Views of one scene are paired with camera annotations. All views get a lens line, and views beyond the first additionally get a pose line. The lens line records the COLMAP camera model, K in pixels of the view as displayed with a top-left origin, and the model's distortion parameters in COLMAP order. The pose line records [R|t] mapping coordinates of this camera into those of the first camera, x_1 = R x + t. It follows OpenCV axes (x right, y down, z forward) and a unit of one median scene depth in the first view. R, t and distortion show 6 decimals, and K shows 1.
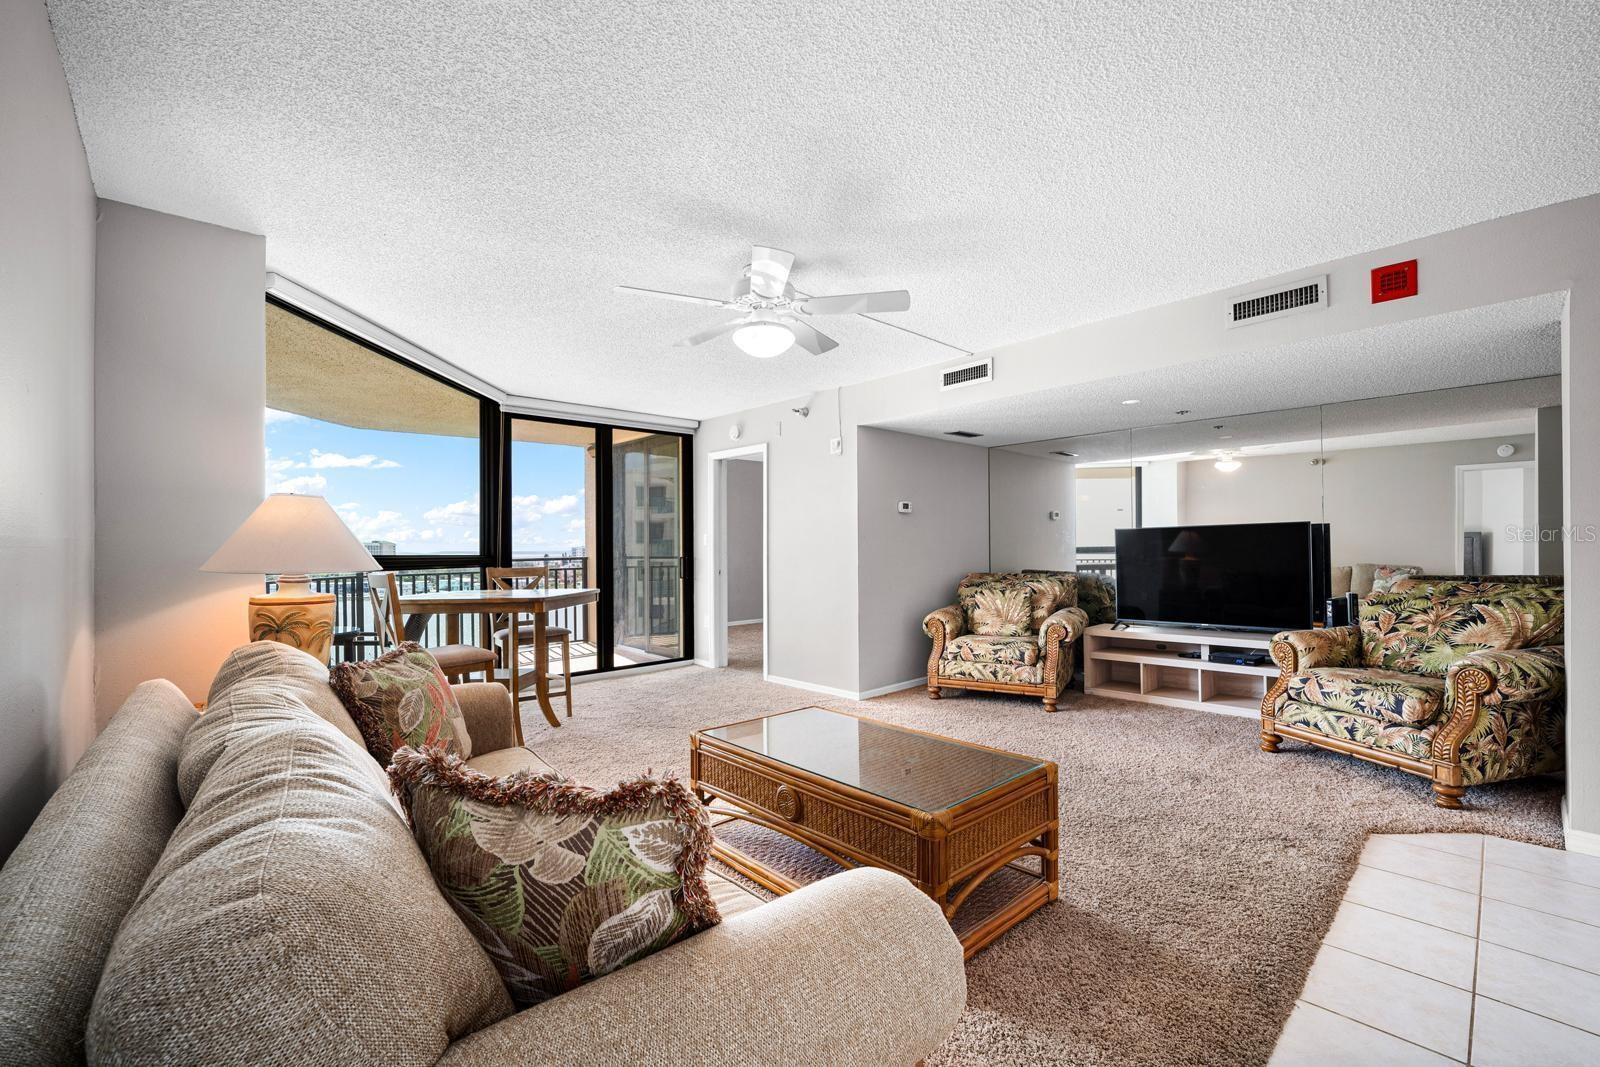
lens RADIAL K [[668.2, 0, 809.6], [0, 668.2, 544.3], [0, 0, 1]] dist [-0.013952, 0.000751]
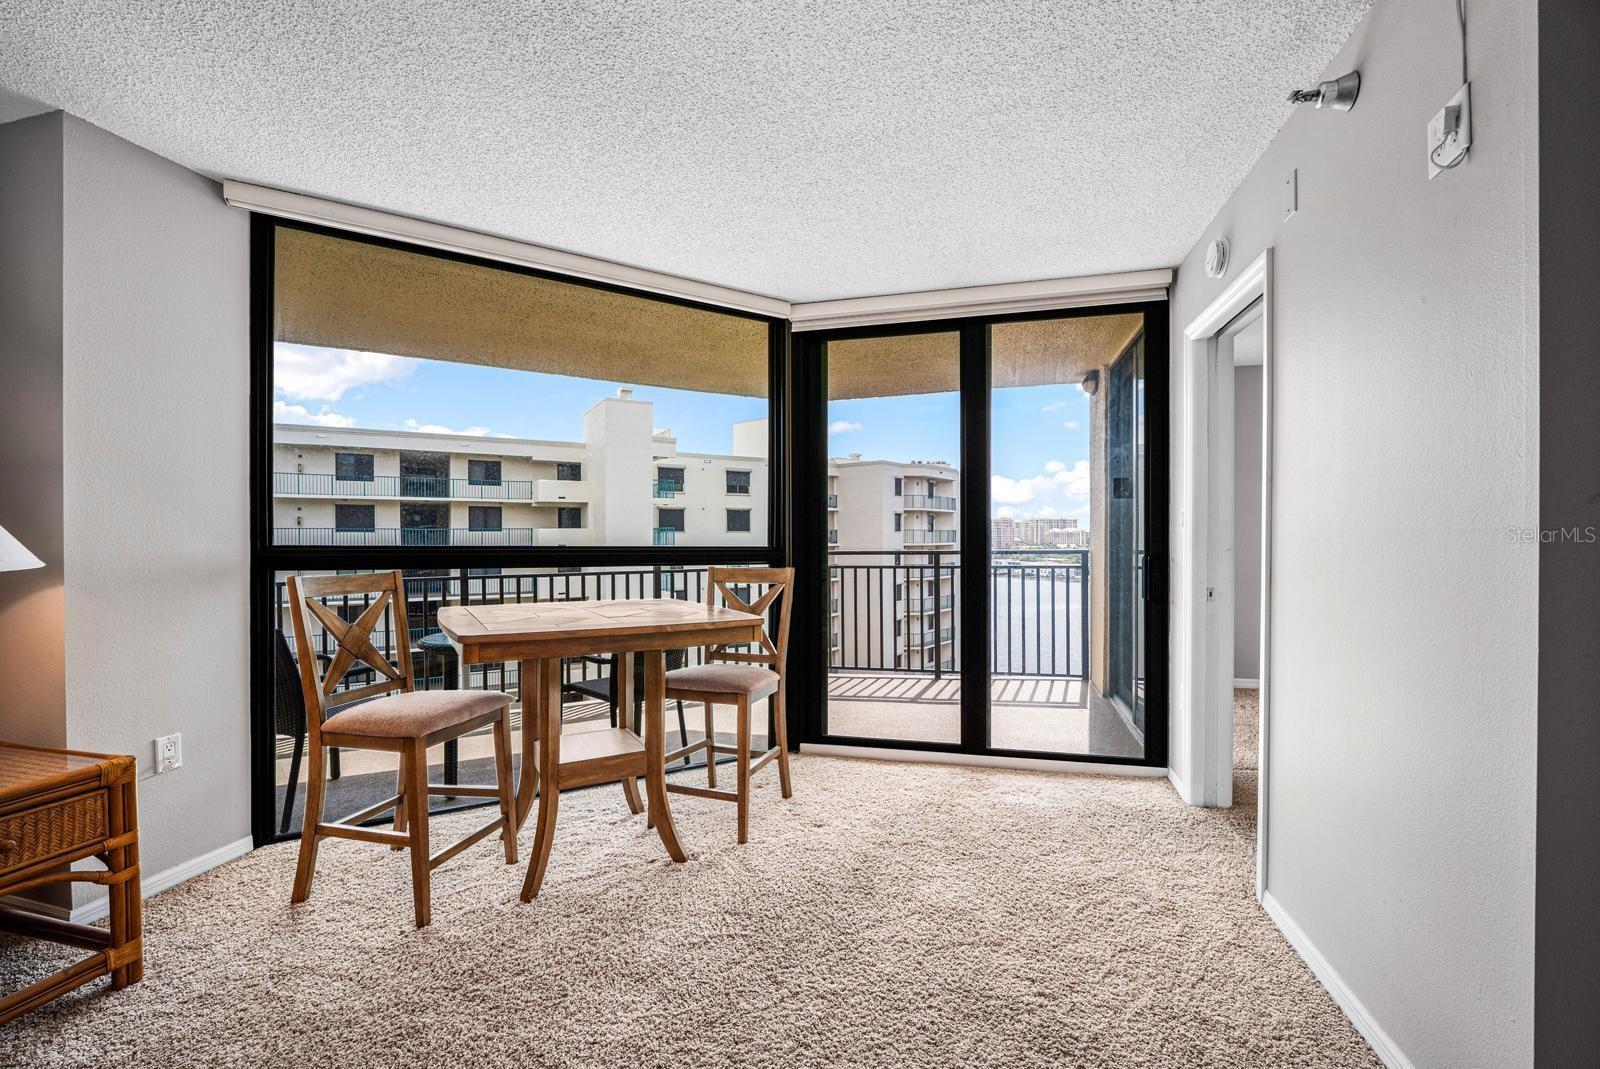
lens RADIAL K [[668.2, 0, 792.4], [0, 668.2, 530.2], [0, 0, 1]] dist [-0.013952, 0.000751]
pose [[0.519452, -0.000794, -0.854499, 1.317971], [0.003716, 0.999992, 0.001330, -0.013051], [0.854491, -0.003866, 0.519451, 7.213020]]
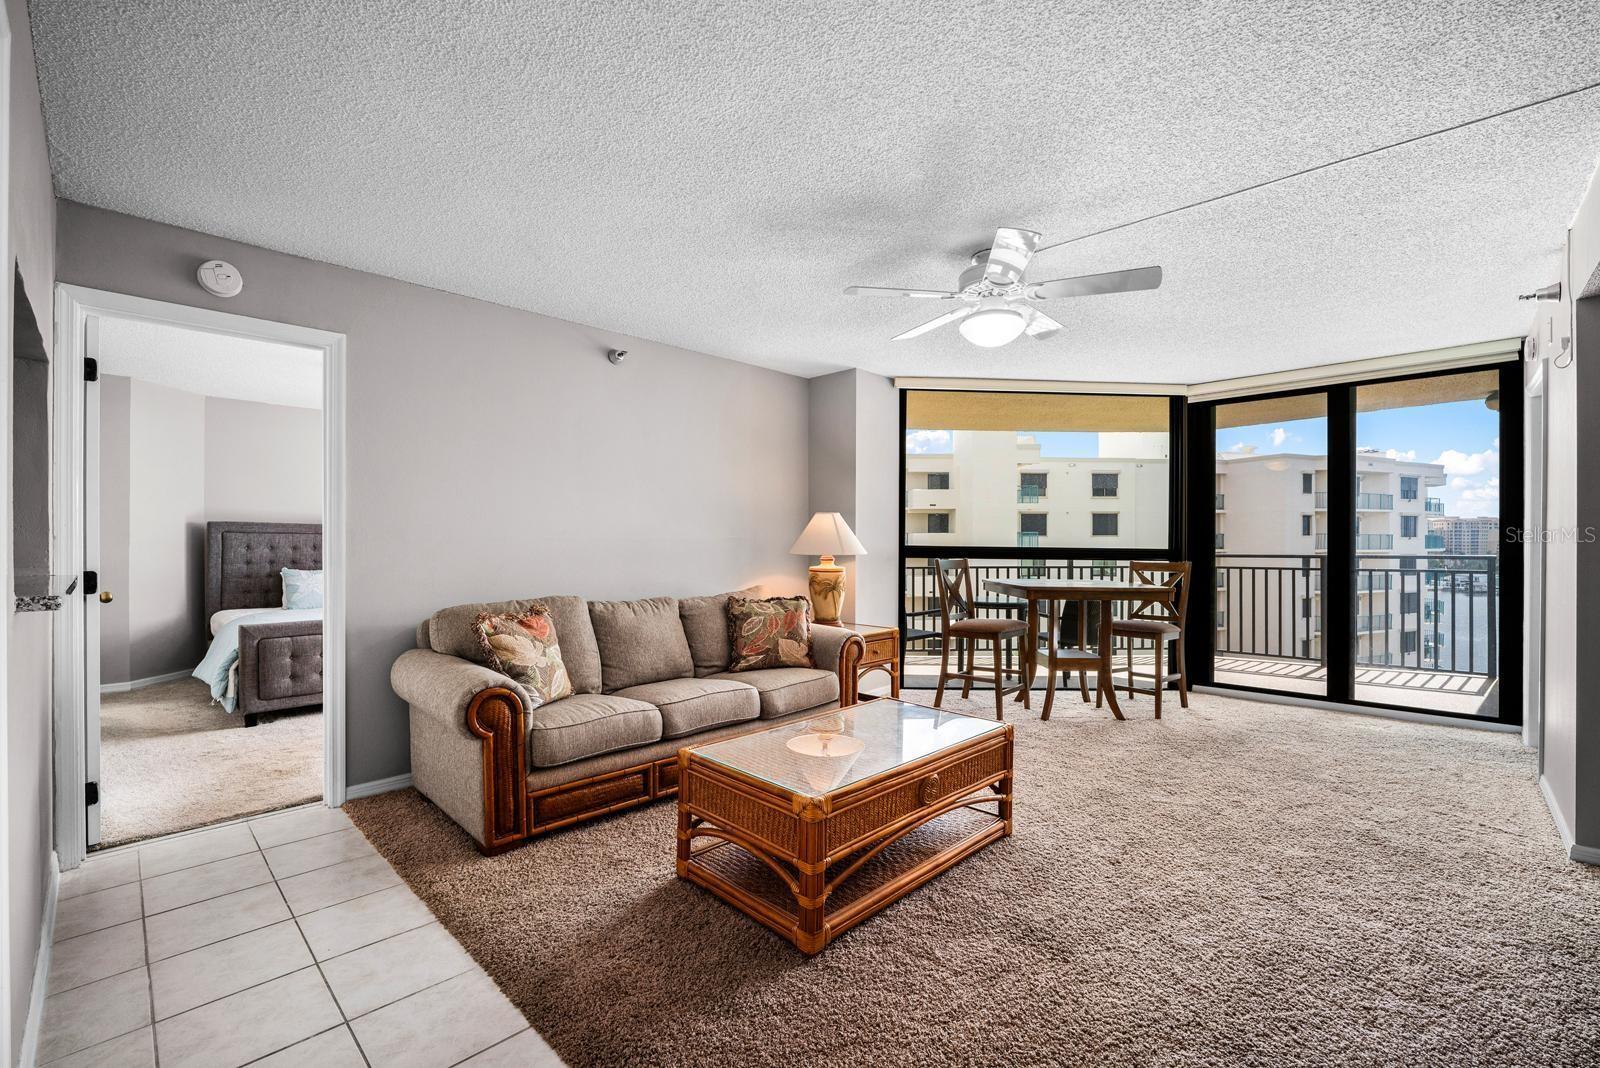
lens RADIAL K [[668.2, 0, 810.4], [0, 668.2, 540.0], [0, 0, 1]] dist [-0.013952, 0.000751]
pose [[0.056386, 0.008180, -0.998376, 5.433886], [0.003780, 0.999958, 0.008406, -0.079577], [0.998402, -0.004248, 0.056353, 4.334589]]
